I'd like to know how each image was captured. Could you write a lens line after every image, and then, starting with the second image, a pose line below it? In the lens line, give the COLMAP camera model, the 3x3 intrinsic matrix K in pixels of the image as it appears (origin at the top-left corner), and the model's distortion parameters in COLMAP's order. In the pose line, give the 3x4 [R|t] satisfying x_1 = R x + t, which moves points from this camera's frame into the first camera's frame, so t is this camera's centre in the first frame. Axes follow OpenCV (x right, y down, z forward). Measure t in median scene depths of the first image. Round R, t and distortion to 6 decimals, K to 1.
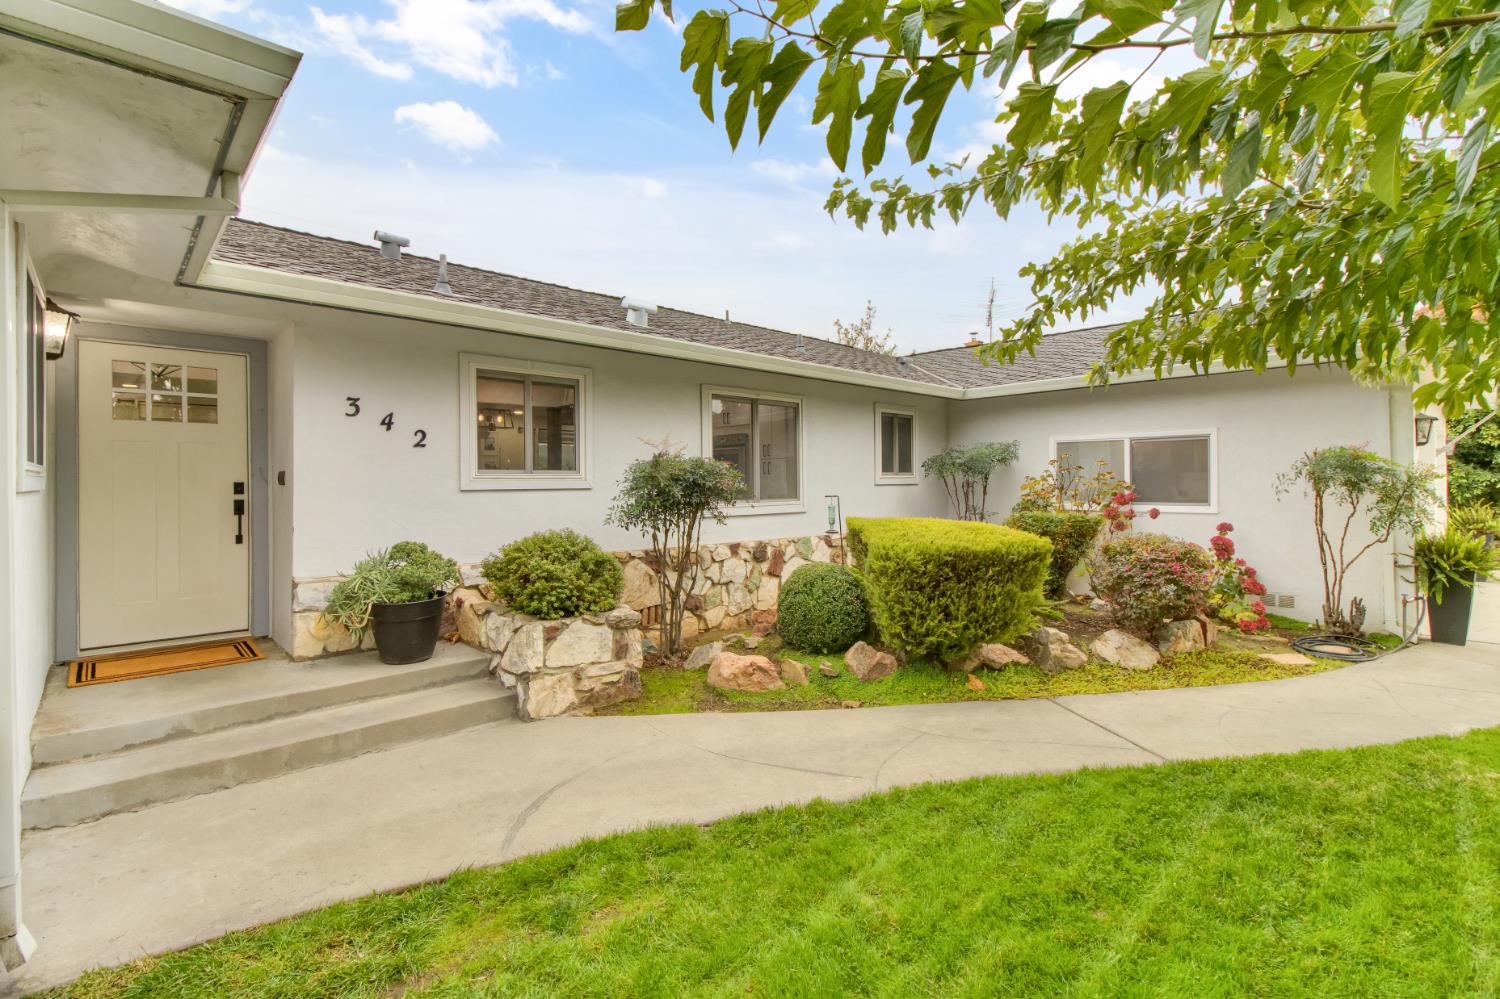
lens RADIAL K [[682.9, 0, 751.7], [0, 682.9, 476.0], [0, 0, 1]] dist [0.014633, -0.011035]
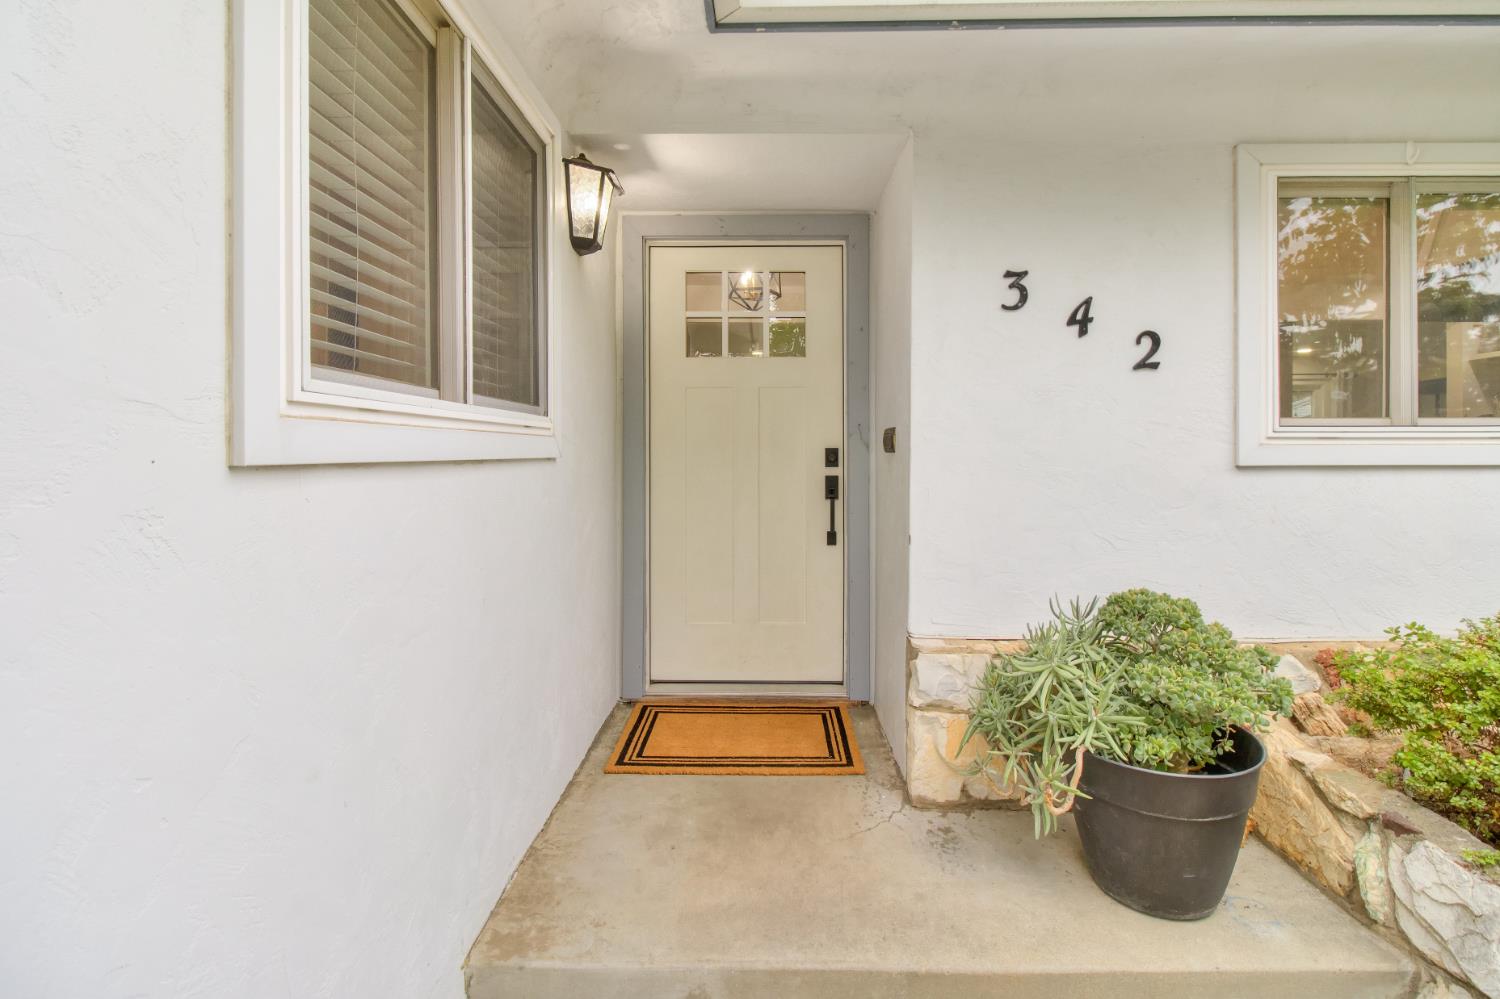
lens RADIAL K [[692.9, 0, 766.4], [0, 692.9, 481.1], [0, 0, 1]] dist [0.002718, -0.010956]
pose [[0.723077, 0.031519, -0.690048, -0.366434], [0.003036, 0.998804, 0.048804, 0.008737], [0.690760, -0.037384, 0.722117, 0.520541]]
